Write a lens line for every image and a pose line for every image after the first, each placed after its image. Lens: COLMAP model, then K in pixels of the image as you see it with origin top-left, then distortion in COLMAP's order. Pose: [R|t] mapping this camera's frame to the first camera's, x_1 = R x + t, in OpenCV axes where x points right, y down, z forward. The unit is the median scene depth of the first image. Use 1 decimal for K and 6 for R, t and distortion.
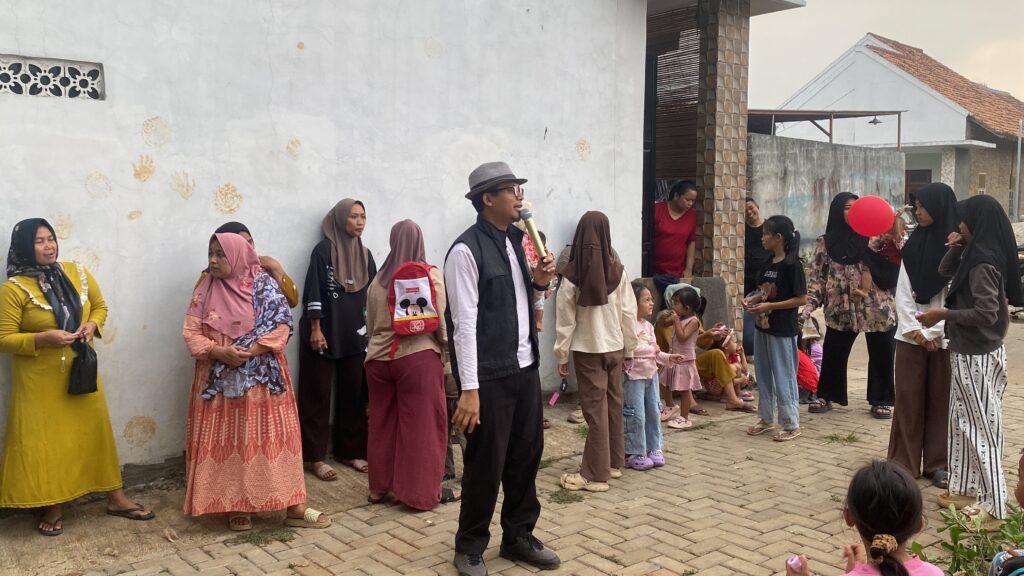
lens RADIAL K [[1068.1, 0, 518.2], [0, 1068.1, 294.2], [0, 0, 1]] dist [0.101306, 0.000000]
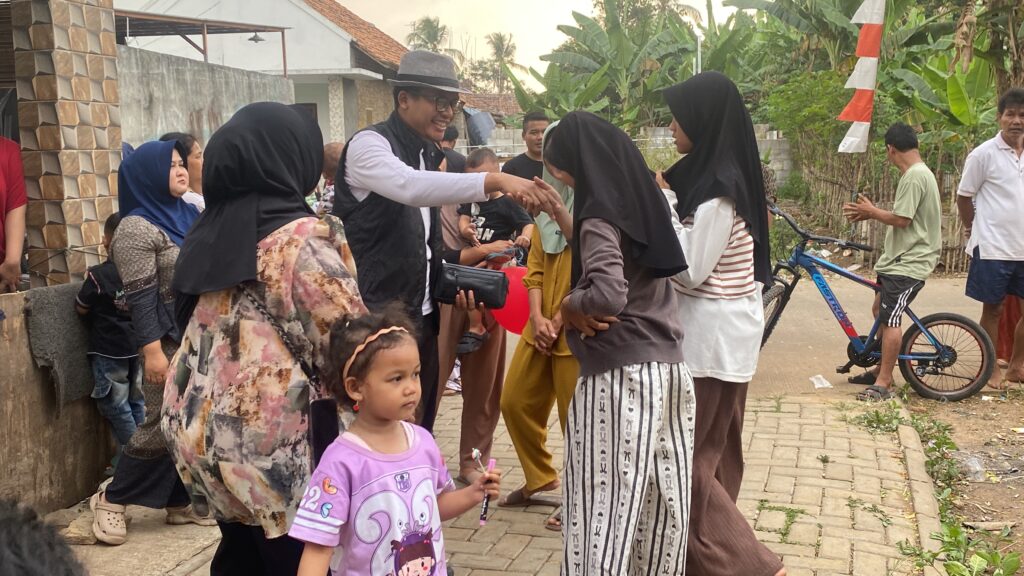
lens RADIAL K [[1105.3, 0, 523.2], [0, 1105.3, 284.0], [0, 0, 1]] dist [-0.009474, 0.000000]
pose [[0.832480, -0.081052, 0.548094, 0.041416], [0.060208, 0.996618, 0.055933, -0.016824], [-0.550774, -0.013563, 0.834544, 0.247639]]
